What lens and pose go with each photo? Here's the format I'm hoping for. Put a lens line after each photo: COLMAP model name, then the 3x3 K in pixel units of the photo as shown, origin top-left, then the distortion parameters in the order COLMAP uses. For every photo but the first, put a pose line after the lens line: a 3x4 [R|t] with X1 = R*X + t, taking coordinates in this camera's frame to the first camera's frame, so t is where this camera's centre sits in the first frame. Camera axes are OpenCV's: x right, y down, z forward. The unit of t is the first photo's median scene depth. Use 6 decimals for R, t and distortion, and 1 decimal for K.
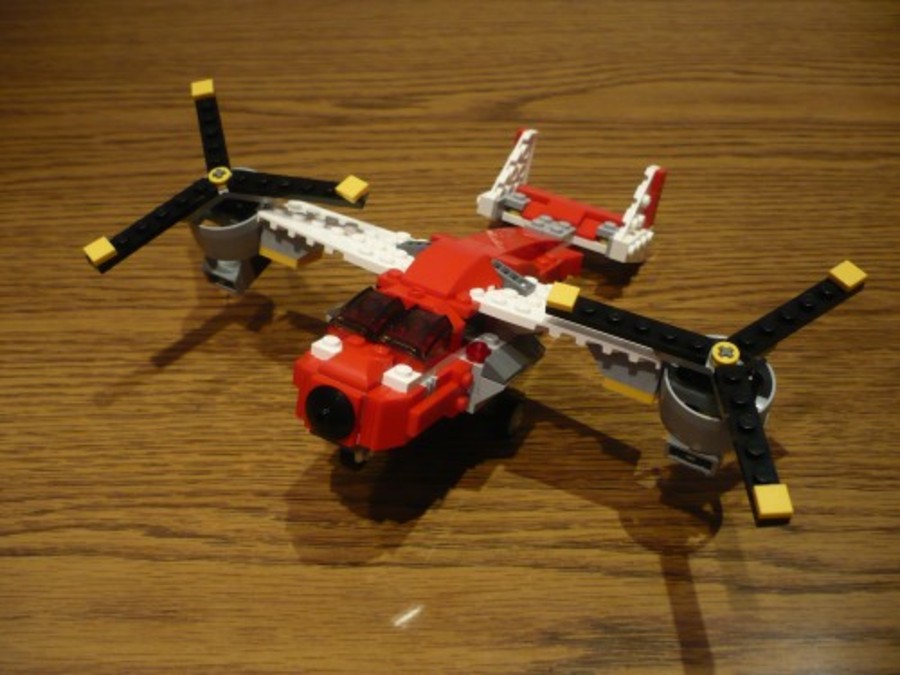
lens RADIAL K [[940.3, 0, 454.2], [0, 940.3, 343.1], [0, 0, 1]] dist [-0.071717, 0.000000]
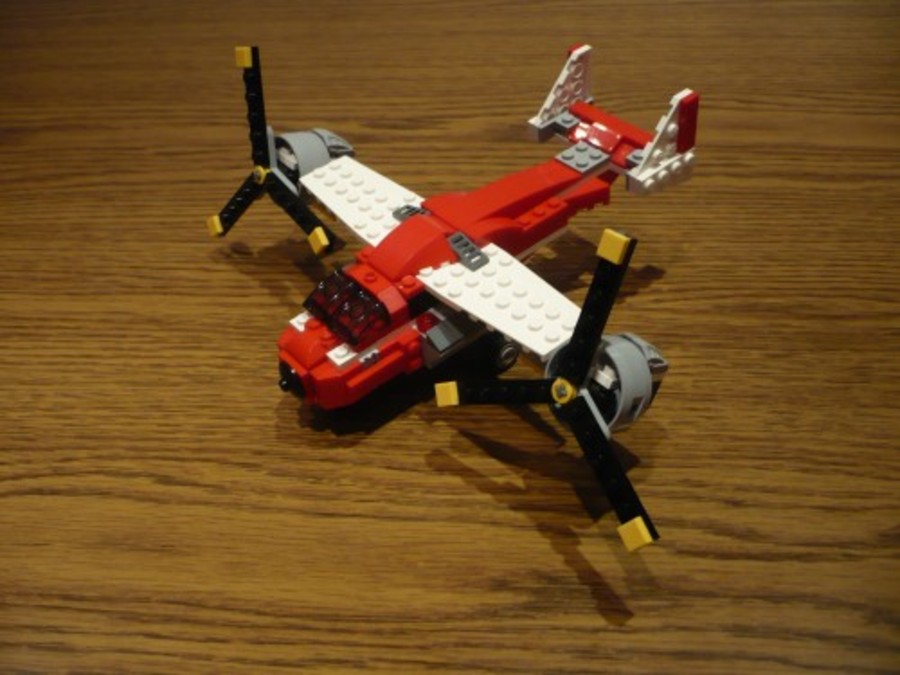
lens RADIAL K [[940.3, 0, 450.6], [0, 940.3, 330.5], [0, 0, 1]] dist [-0.071717, 0.000000]
pose [[0.996365, 0.031571, -0.079119, 0.088048], [-0.036172, 0.997695, -0.057410, 0.056818], [0.077124, 0.060063, 0.995211, -0.091141]]
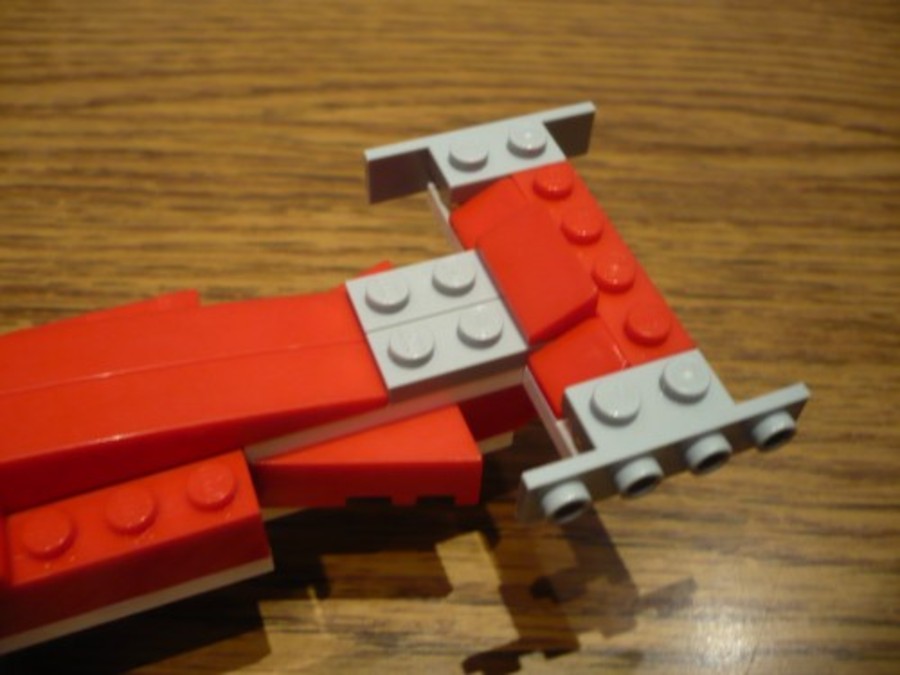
lens RADIAL K [[940.3, 0, 444.4], [0, 940.3, 320.7], [0, 0, 1]] dist [-0.071717, 0.000000]
pose [[0.998399, 0.050766, 0.024926, 0.288351], [-0.052648, 0.995262, 0.081744, 0.023397], [-0.020658, -0.082926, 0.996342, 0.475604]]
